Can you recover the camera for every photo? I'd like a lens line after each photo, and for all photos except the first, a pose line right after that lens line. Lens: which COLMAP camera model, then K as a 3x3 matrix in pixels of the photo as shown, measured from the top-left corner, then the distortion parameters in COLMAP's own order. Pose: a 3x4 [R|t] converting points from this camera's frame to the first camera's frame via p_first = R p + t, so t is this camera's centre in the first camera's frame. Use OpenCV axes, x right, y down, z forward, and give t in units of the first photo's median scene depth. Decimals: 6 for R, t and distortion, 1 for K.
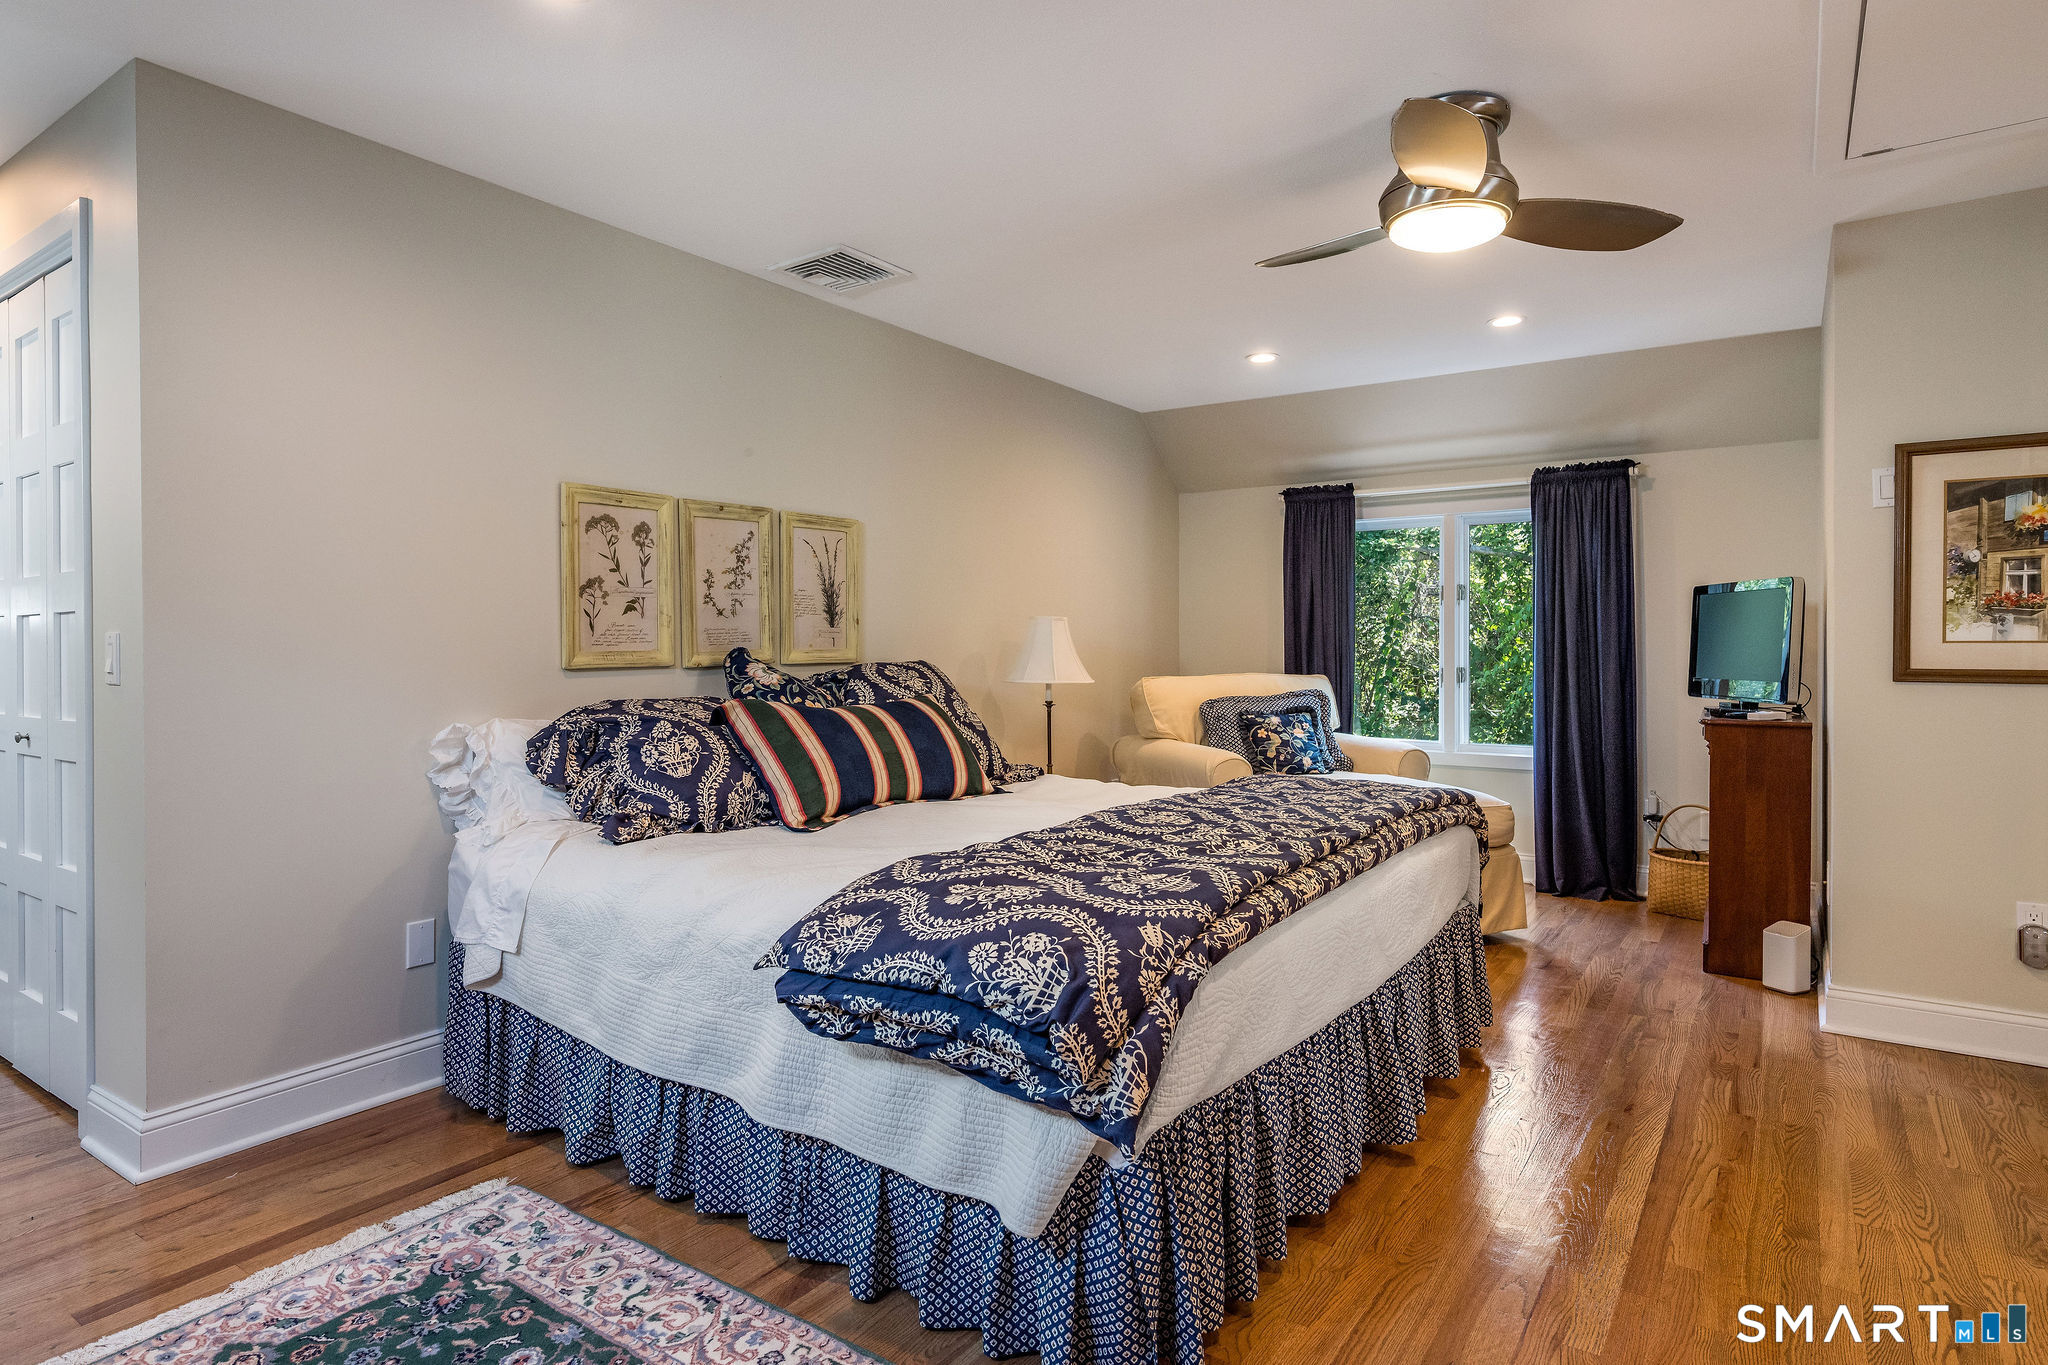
lens RADIAL K [[1100.8, 0, 1030.7], [0, 1100.8, 670.0], [0, 0, 1]] dist [0.000224, -0.005188]
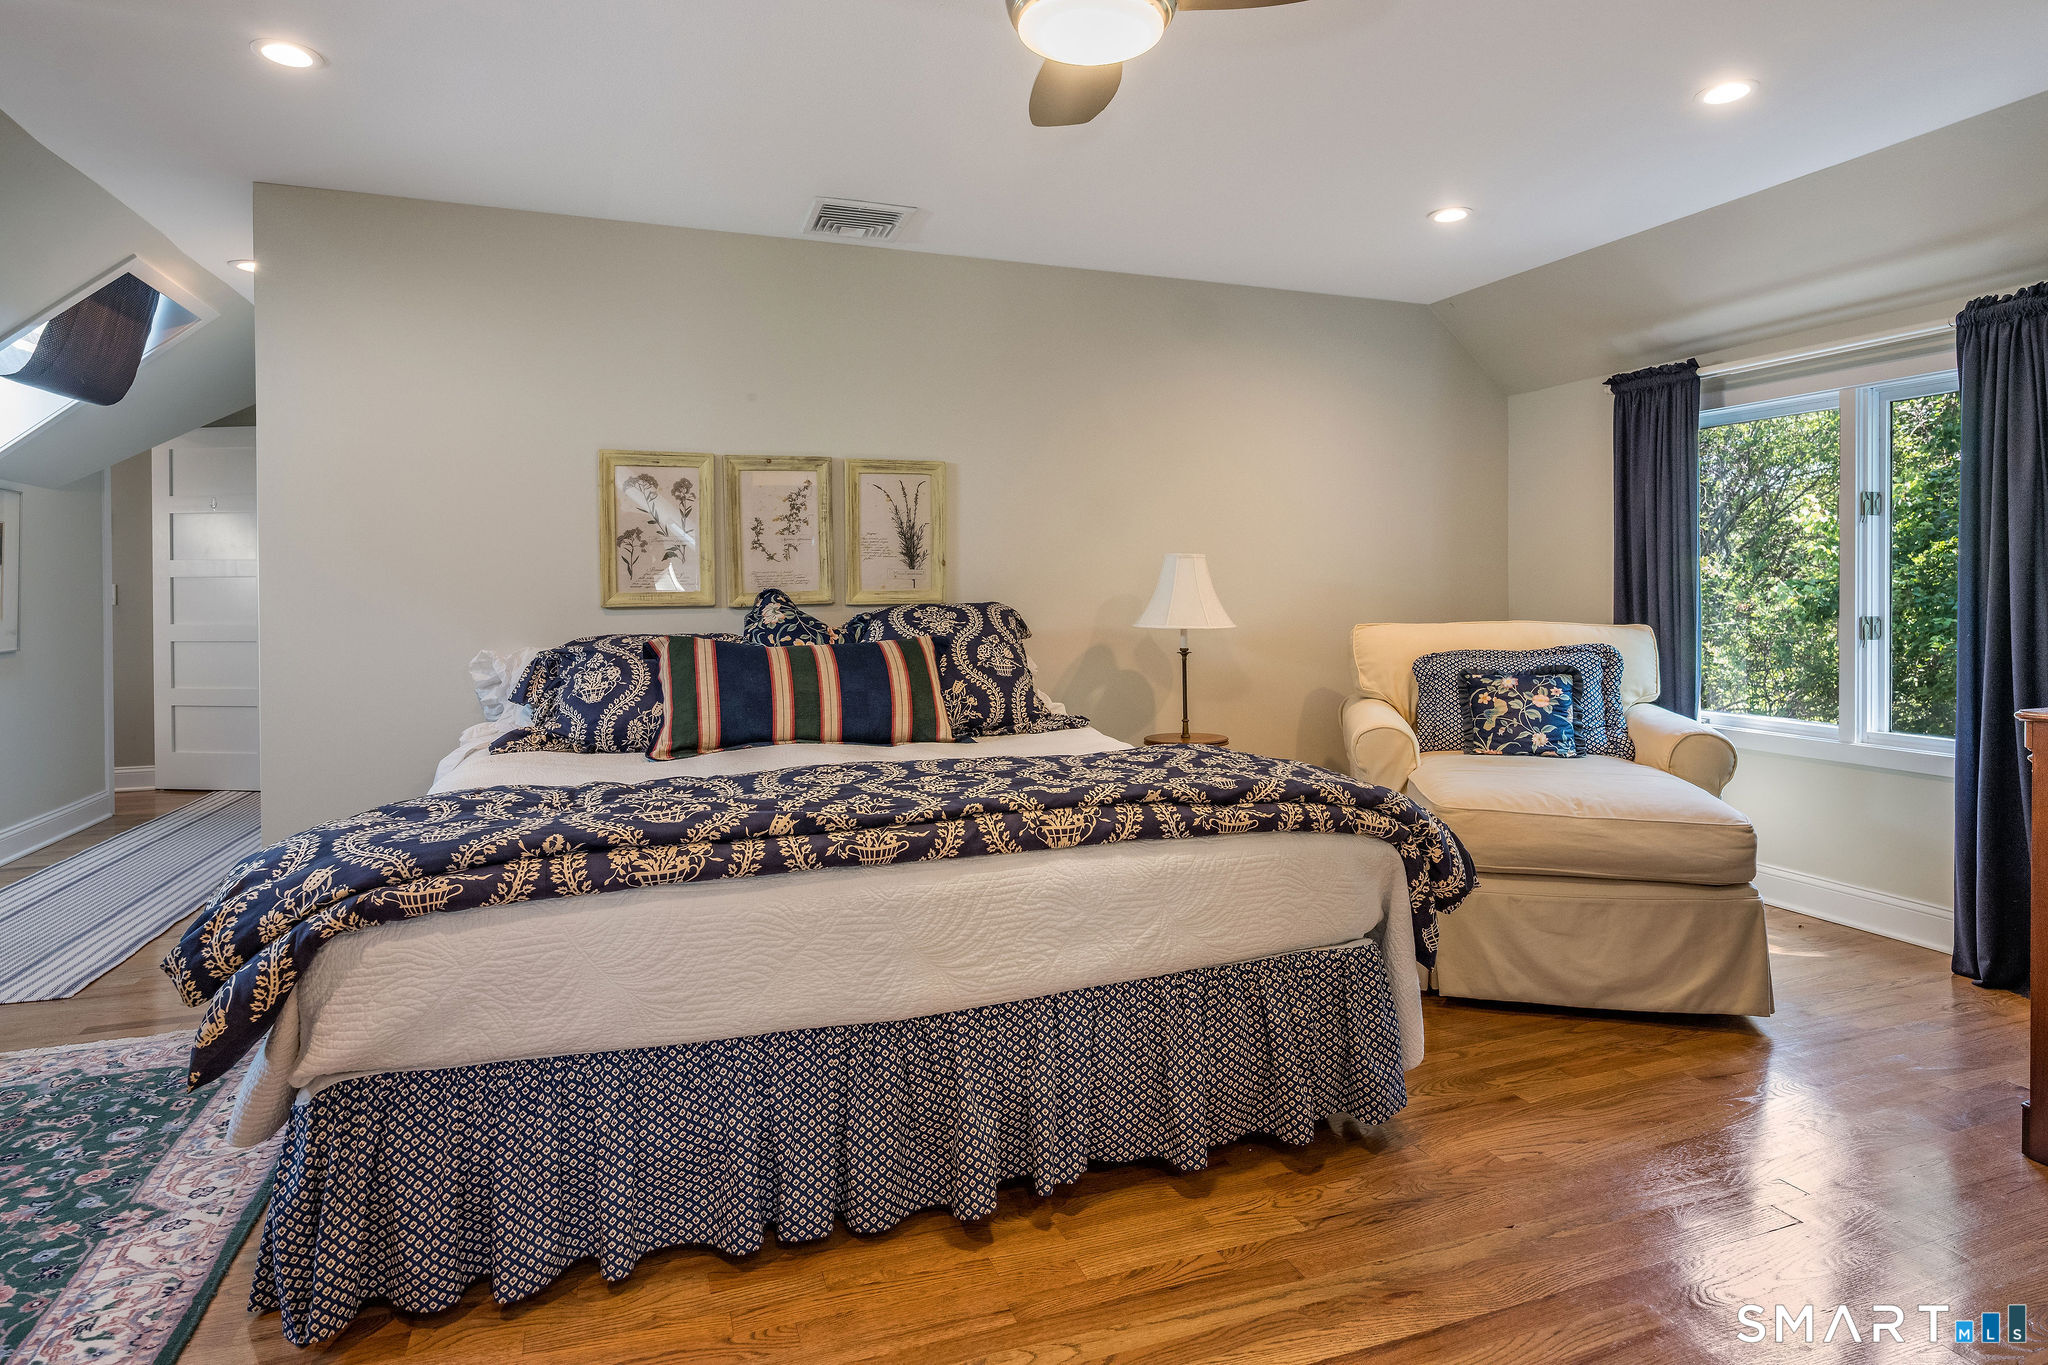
lens RADIAL K [[1100.8, 0, 1043.2], [0, 1100.8, 613.6], [0, 0, 1]] dist [0.000224, -0.005188]
pose [[0.820231, 0.010010, -0.571945, 0.511325], [-0.009651, 0.999947, 0.003659, -0.002526], [0.571951, 0.002518, 0.820284, 0.240410]]
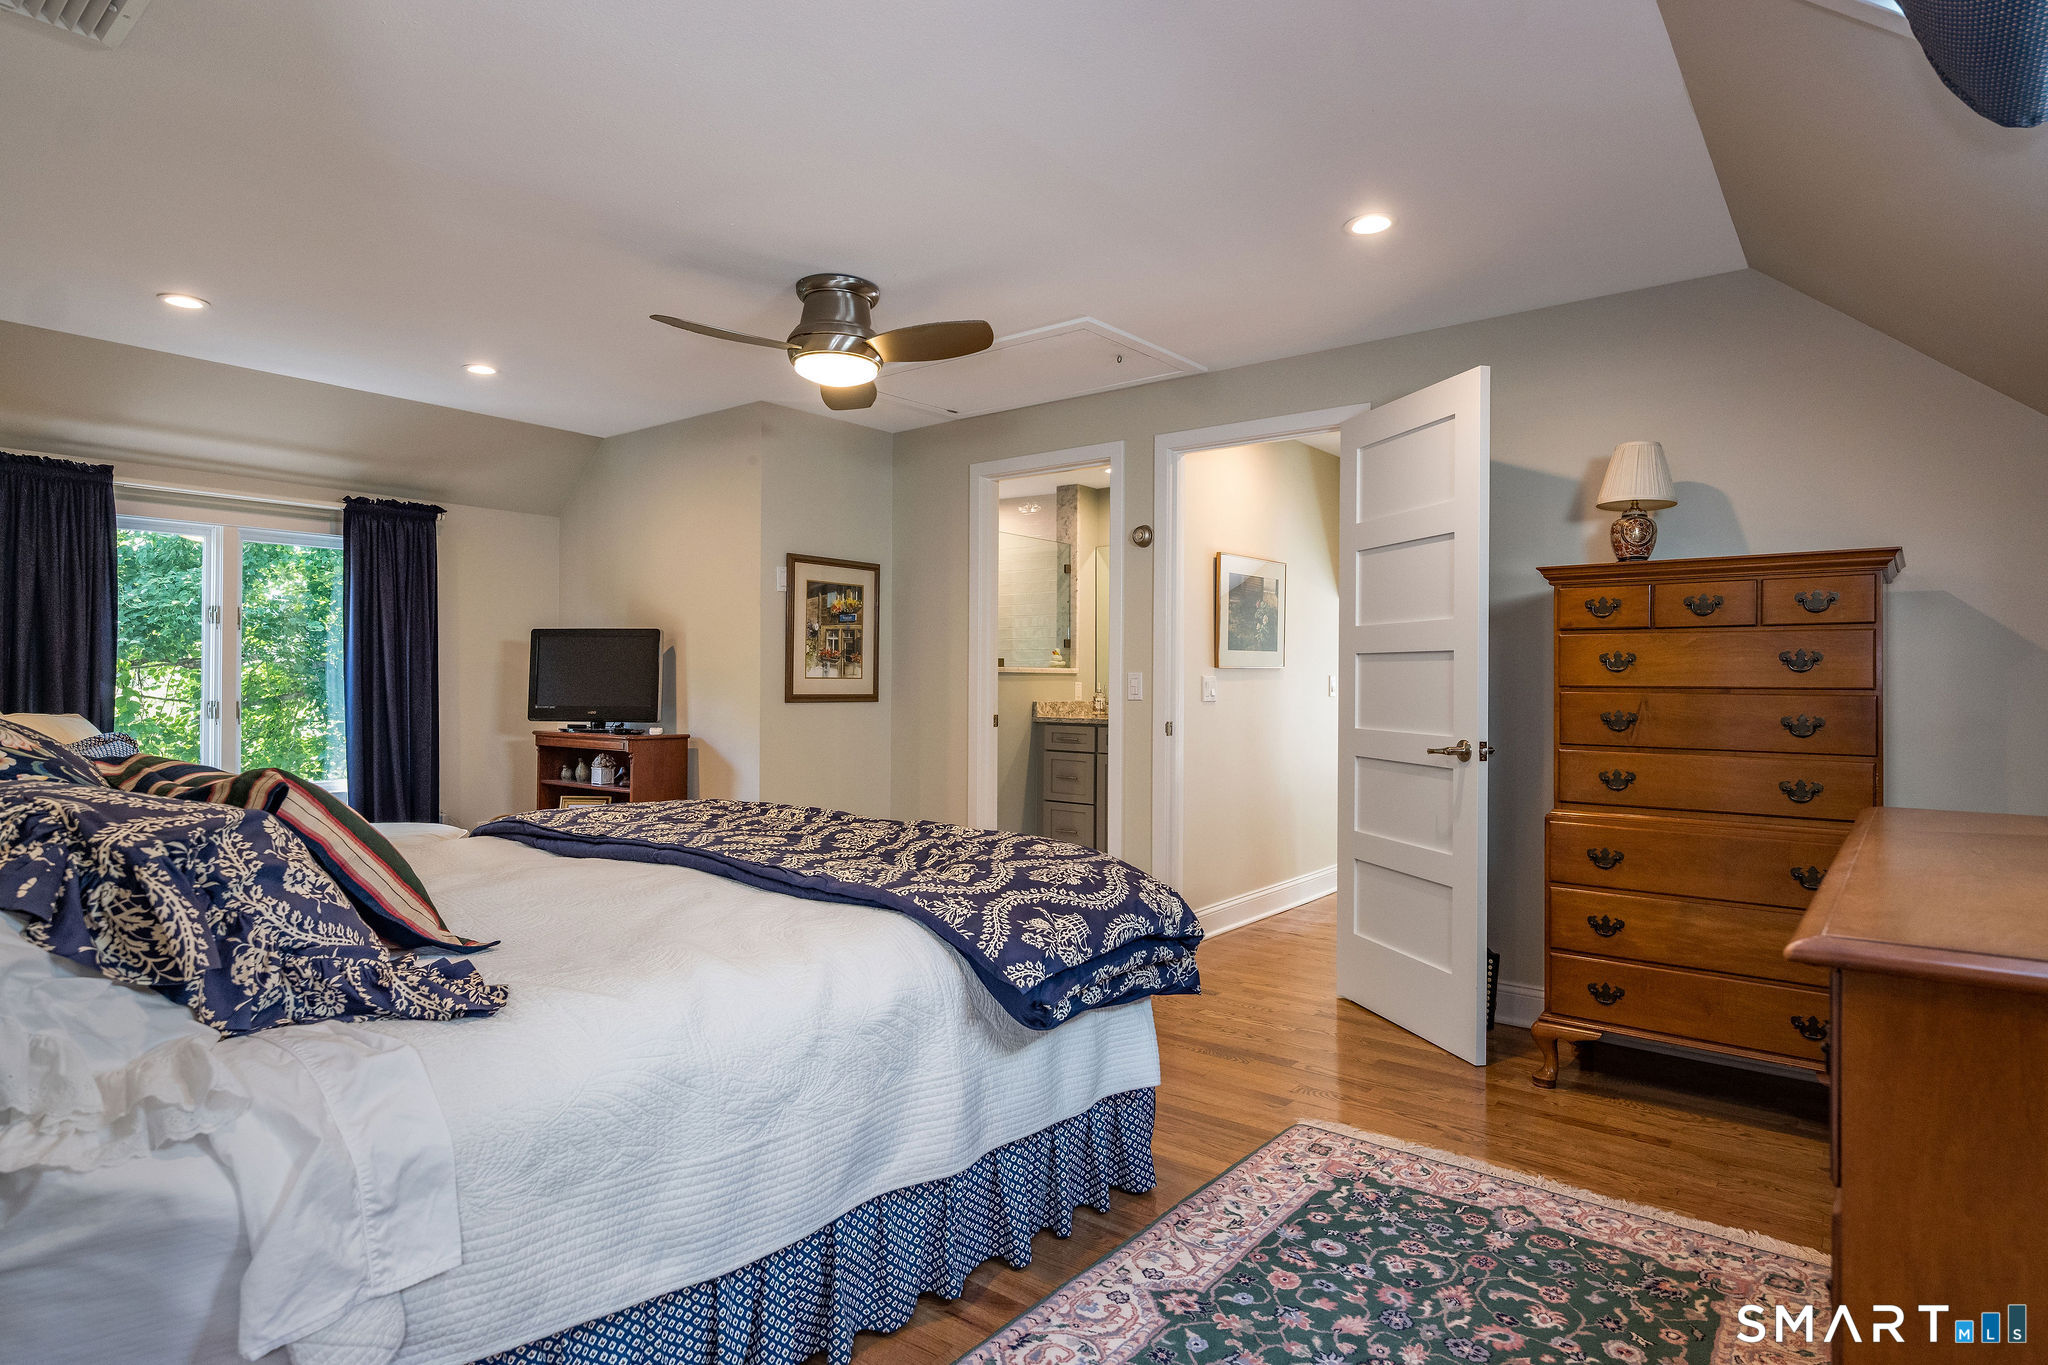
lens RADIAL K [[1100.8, 0, 1021.2], [0, 1100.8, 682.4], [0, 0, 1]] dist [0.000224, -0.005188]
pose [[0.079202, 0.000399, 0.996858, -0.613735], [0.015940, 0.999872, -0.001666, -0.009096], [-0.996731, 0.016022, 0.079186, 0.437300]]
